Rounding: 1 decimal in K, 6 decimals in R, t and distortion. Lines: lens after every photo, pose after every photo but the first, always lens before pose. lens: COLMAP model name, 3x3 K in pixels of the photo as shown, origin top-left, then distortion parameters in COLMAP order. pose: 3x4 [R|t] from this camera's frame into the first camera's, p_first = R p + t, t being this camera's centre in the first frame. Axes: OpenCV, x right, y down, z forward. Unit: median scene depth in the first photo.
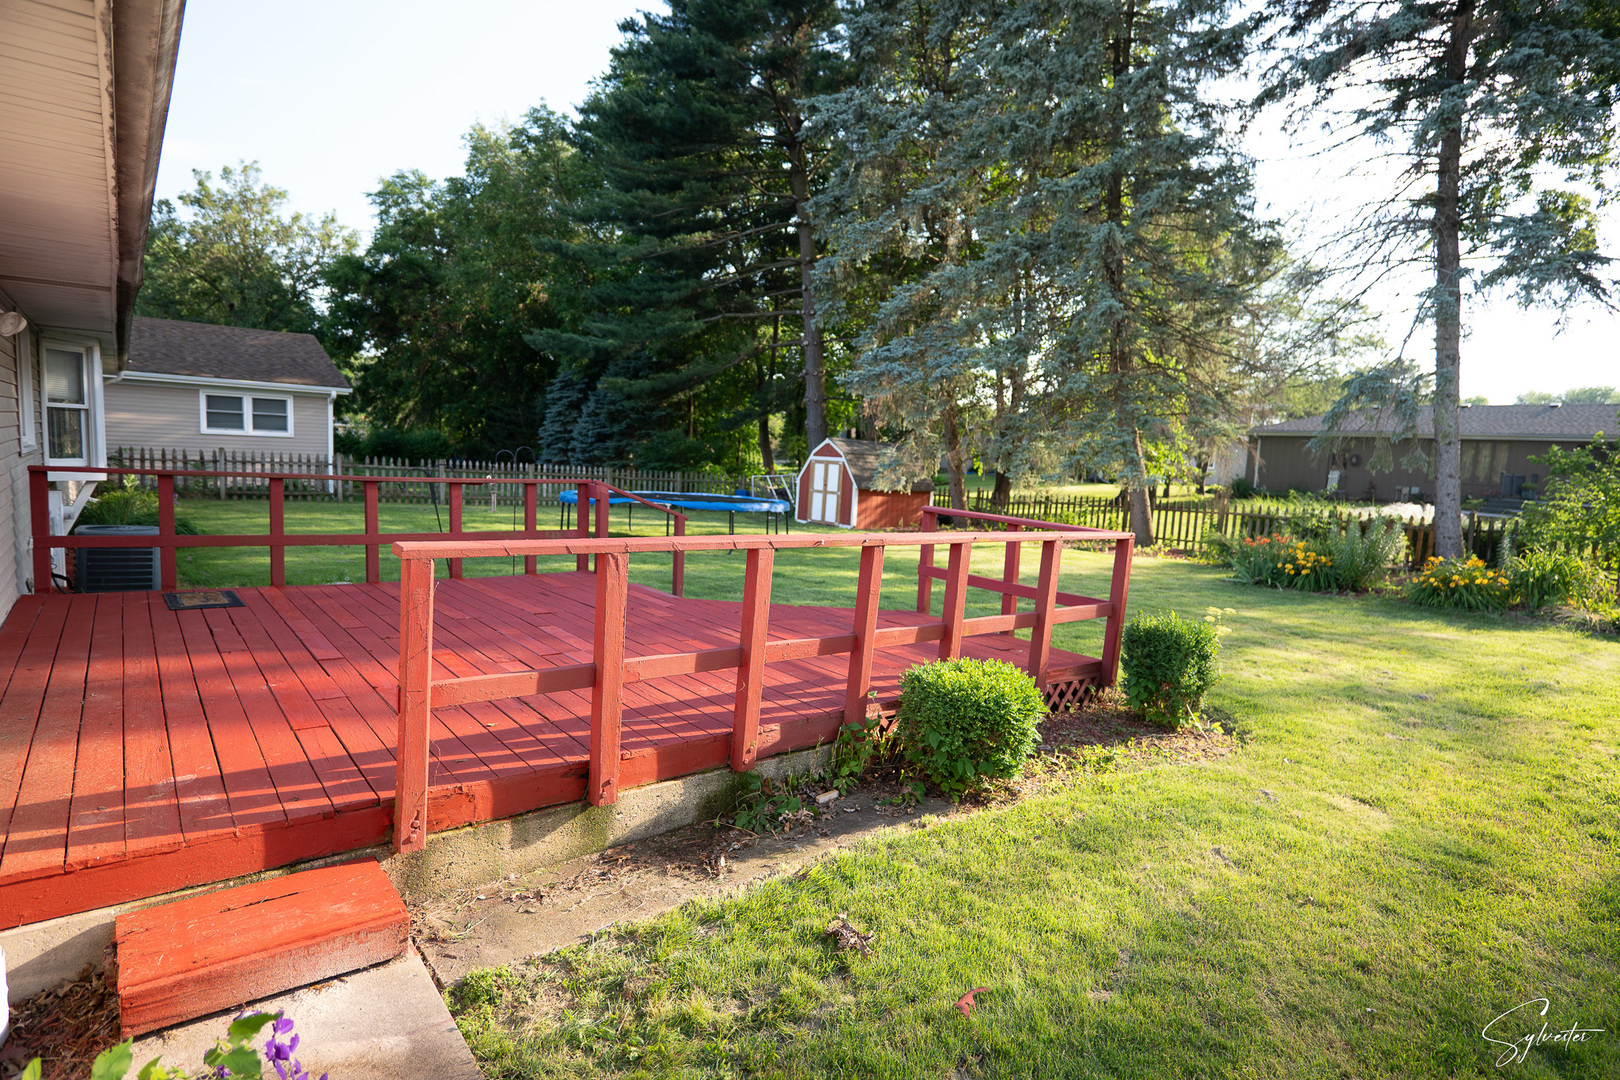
lens RADIAL K [[845.4, 0, 814.8], [0, 845.4, 542.7], [0, 0, 1]] dist [-0.024342, 0.021258]
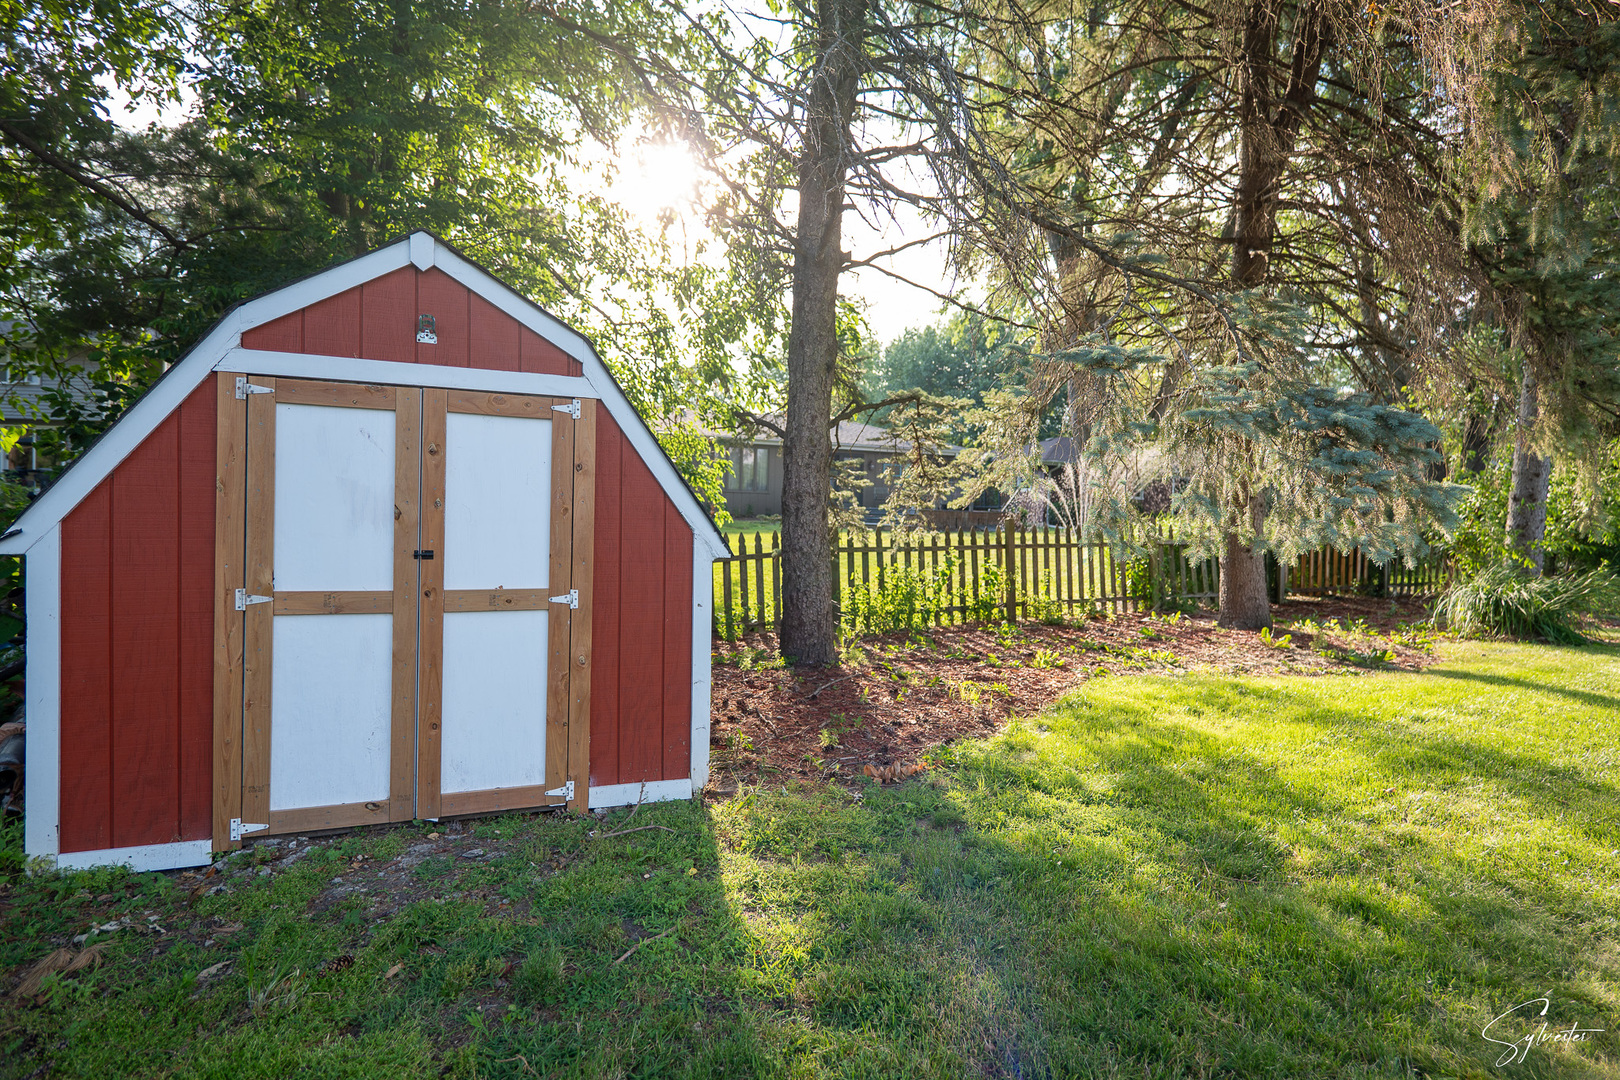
lens RADIAL K [[845.4, 0, 814.8], [0, 845.4, 542.7], [0, 0, 1]] dist [-0.024342, 0.021258]
pose [[0.272411, -0.069316, 0.959681, -0.111828], [0.090016, 0.994863, 0.046306, -0.070513], [-0.957961, 0.073772, 0.277251, 0.891214]]
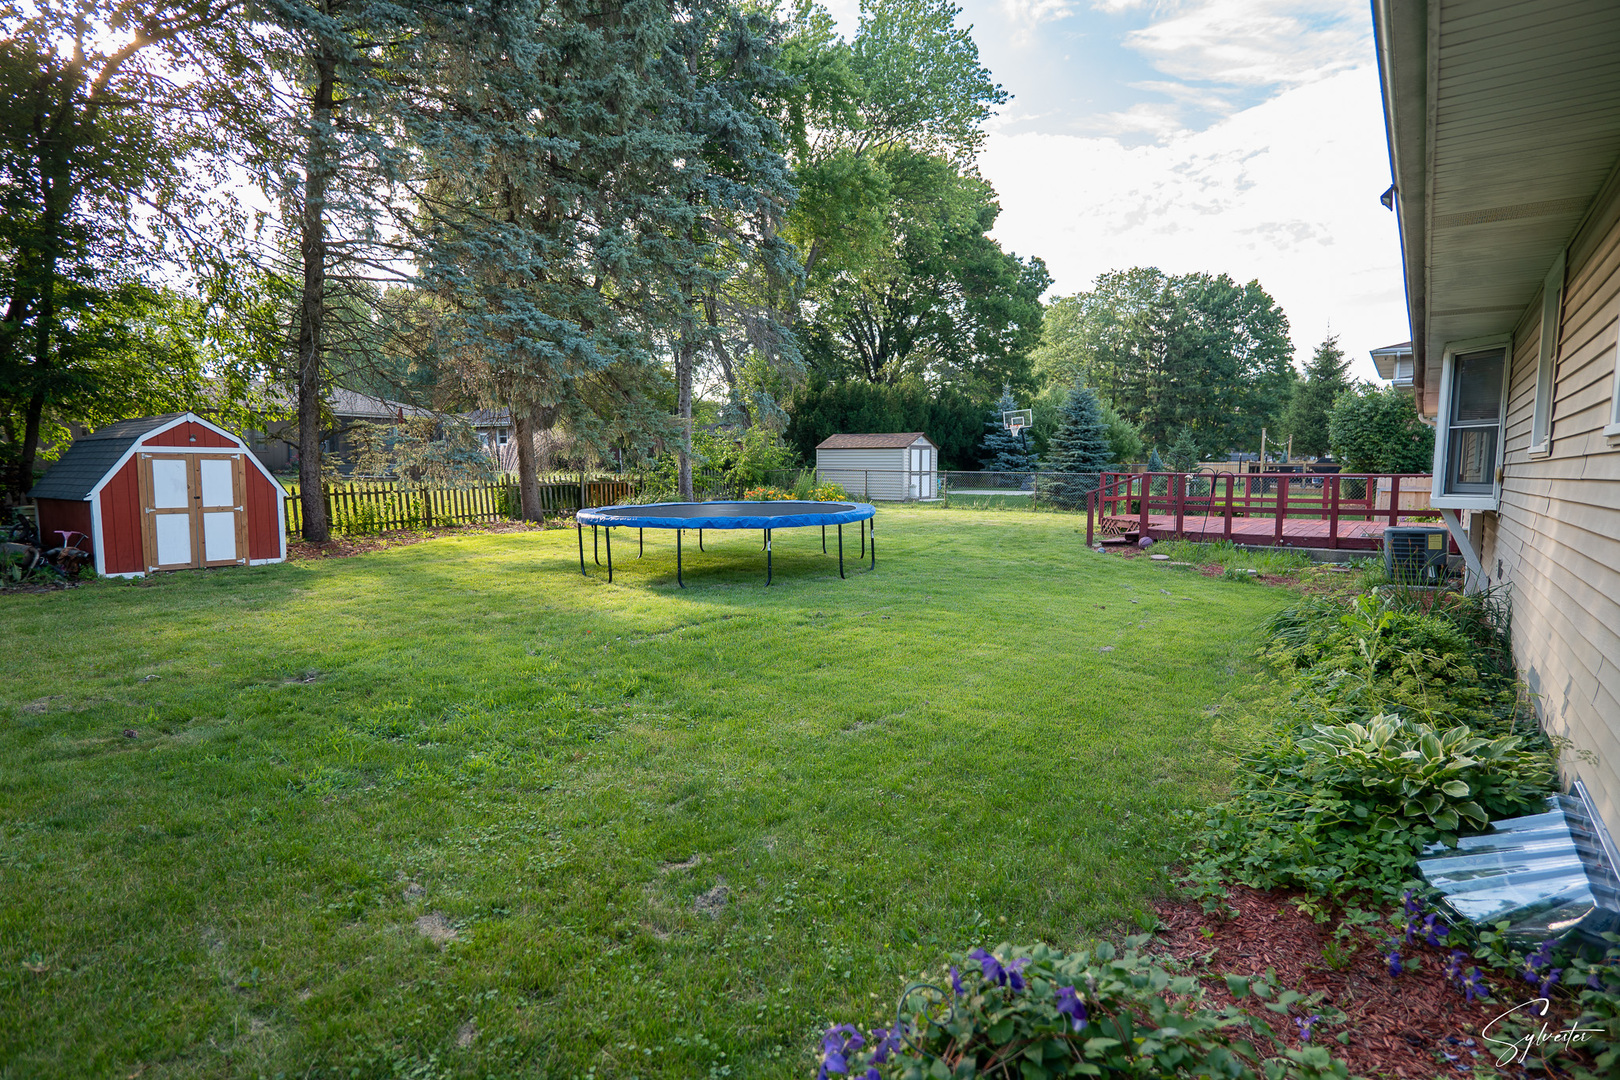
lens RADIAL K [[845.4, 0, 814.8], [0, 845.4, 542.7], [0, 0, 1]] dist [-0.024342, 0.021258]
pose [[-0.258196, -0.136247, 0.956437, -0.640969], [0.082996, 0.983217, 0.162467, -0.095221], [-0.962521, 0.121328, -0.242555, 0.739303]]
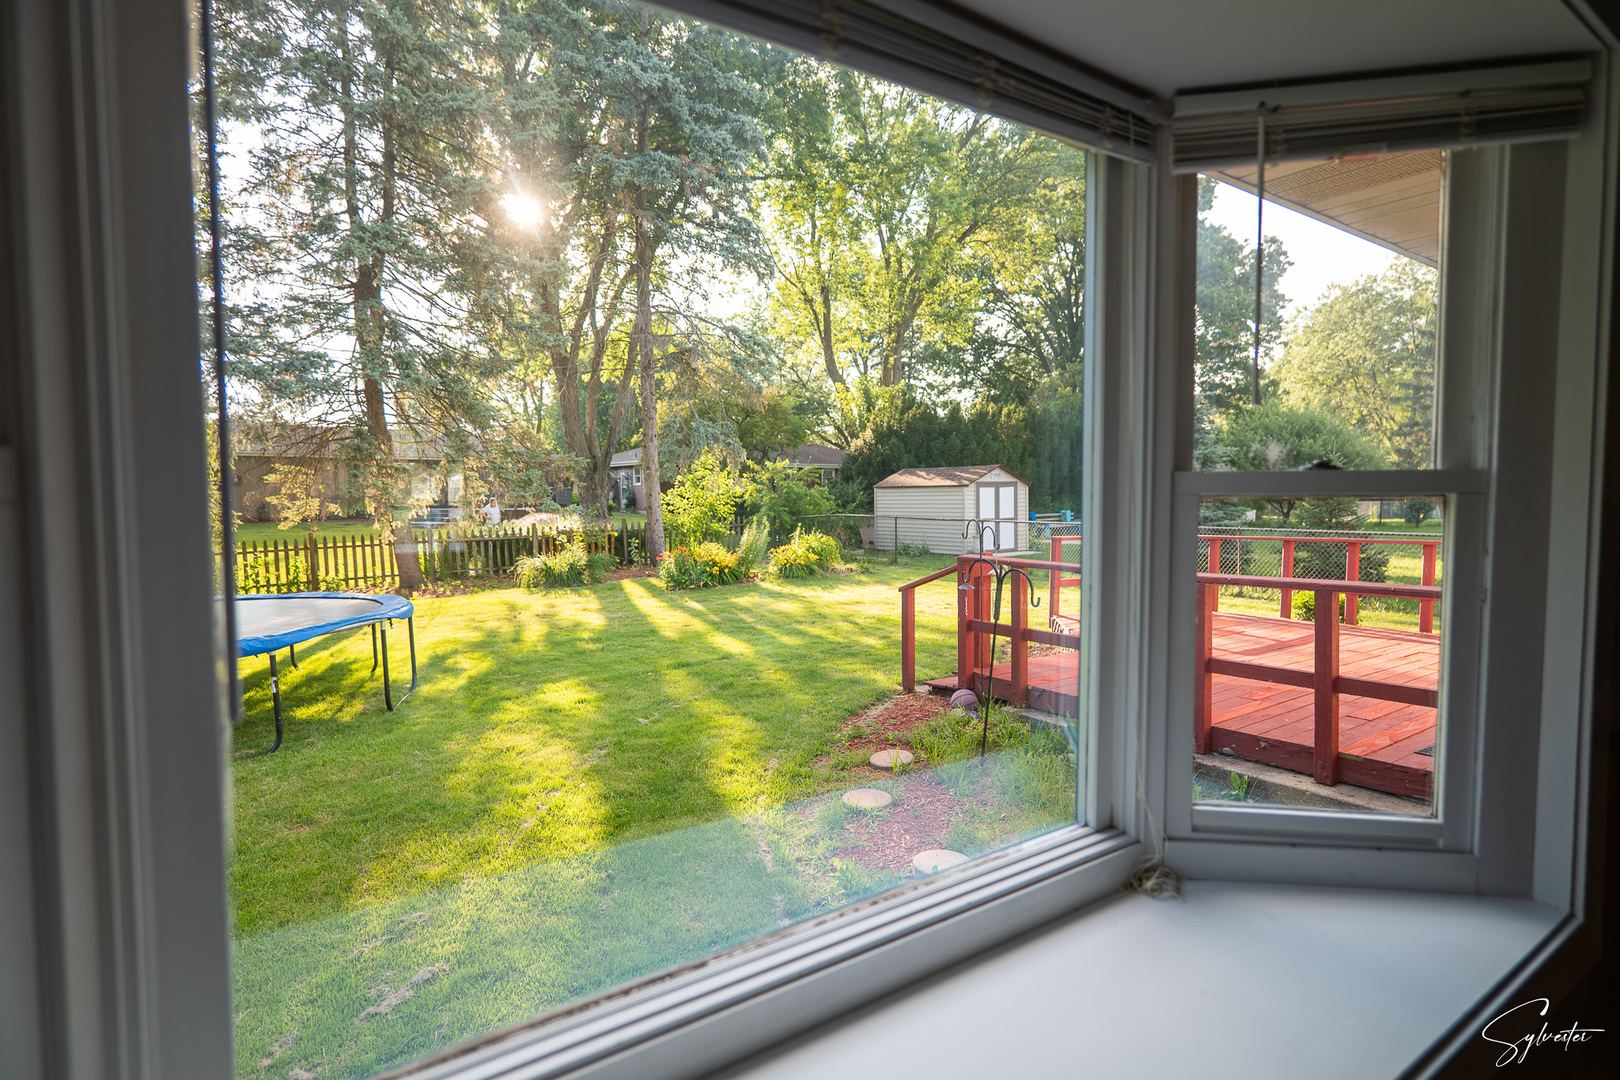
lens RADIAL K [[845.4, 0, 814.8], [0, 845.4, 542.7], [0, 0, 1]] dist [-0.024342, 0.021258]
pose [[0.066116, -0.103454, 0.992434, -0.407980], [0.115139, 0.988758, 0.095400, -0.064913], [-0.991147, 0.107960, 0.077284, 0.380594]]
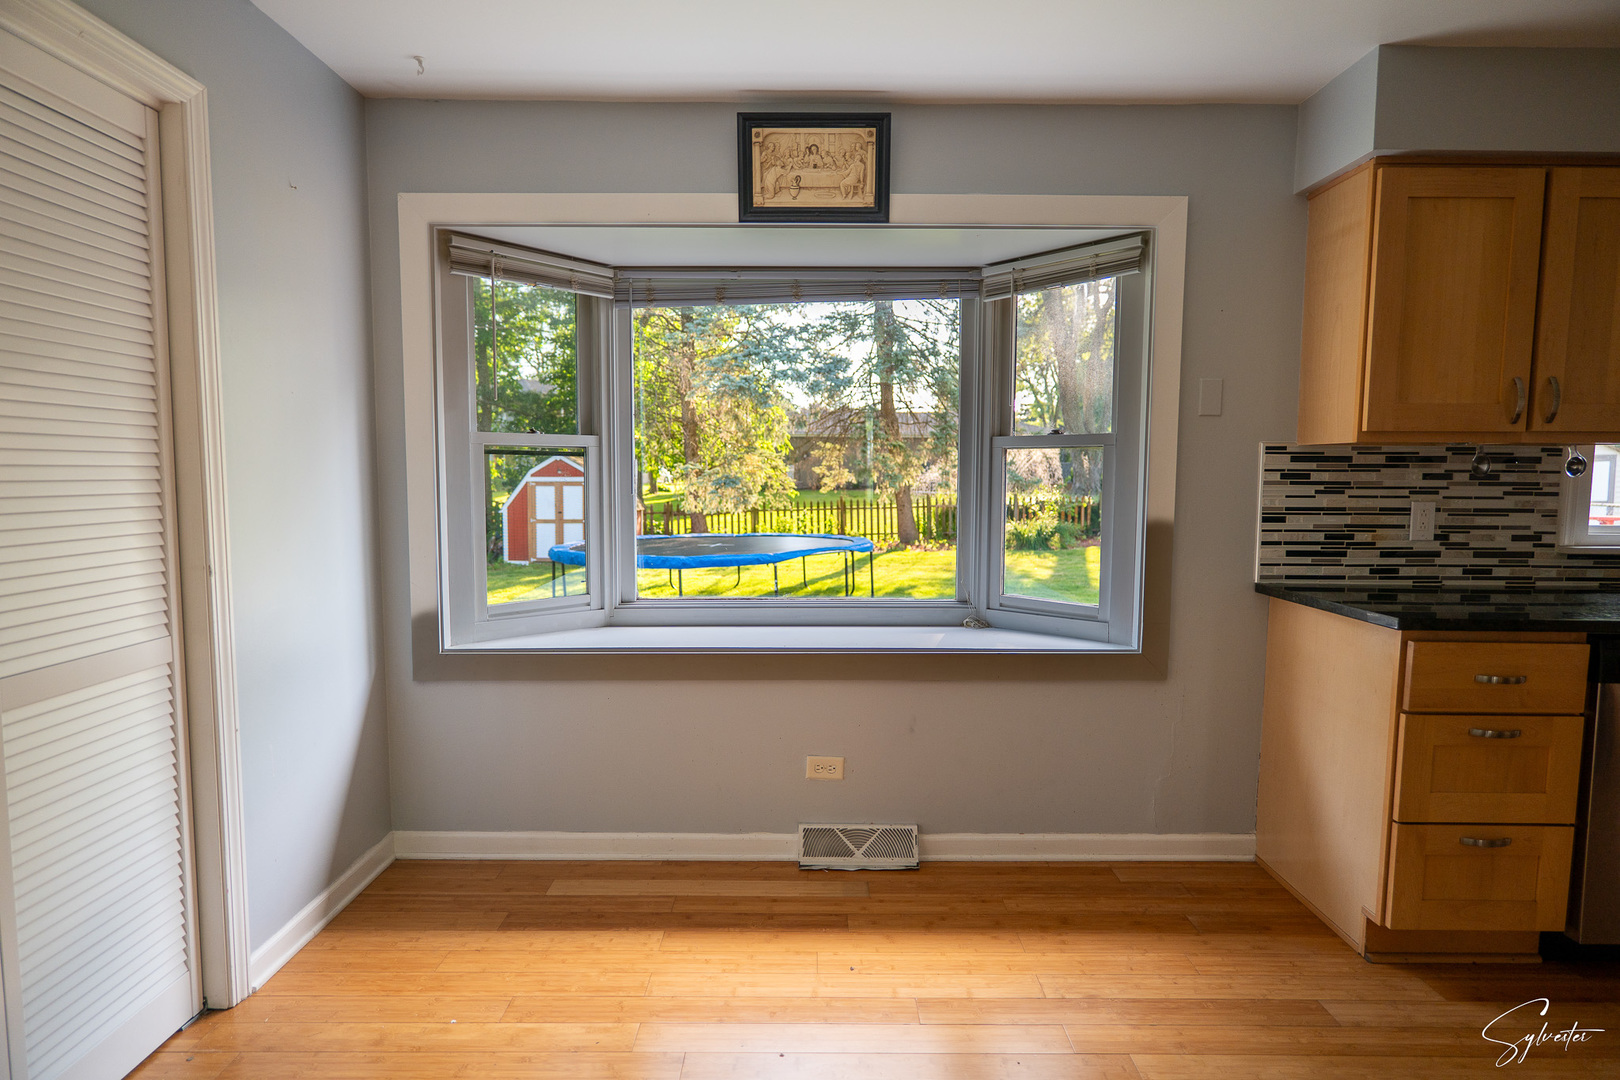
lens RADIAL K [[845.4, 0, 814.8], [0, 845.4, 542.7], [0, 0, 1]] dist [-0.024342, 0.021258]
pose [[0.623622, -0.109097, 0.774076, -0.466611], [0.108936, 0.992680, 0.052145, -0.054616], [-0.774098, 0.051806, 0.630942, 0.298055]]
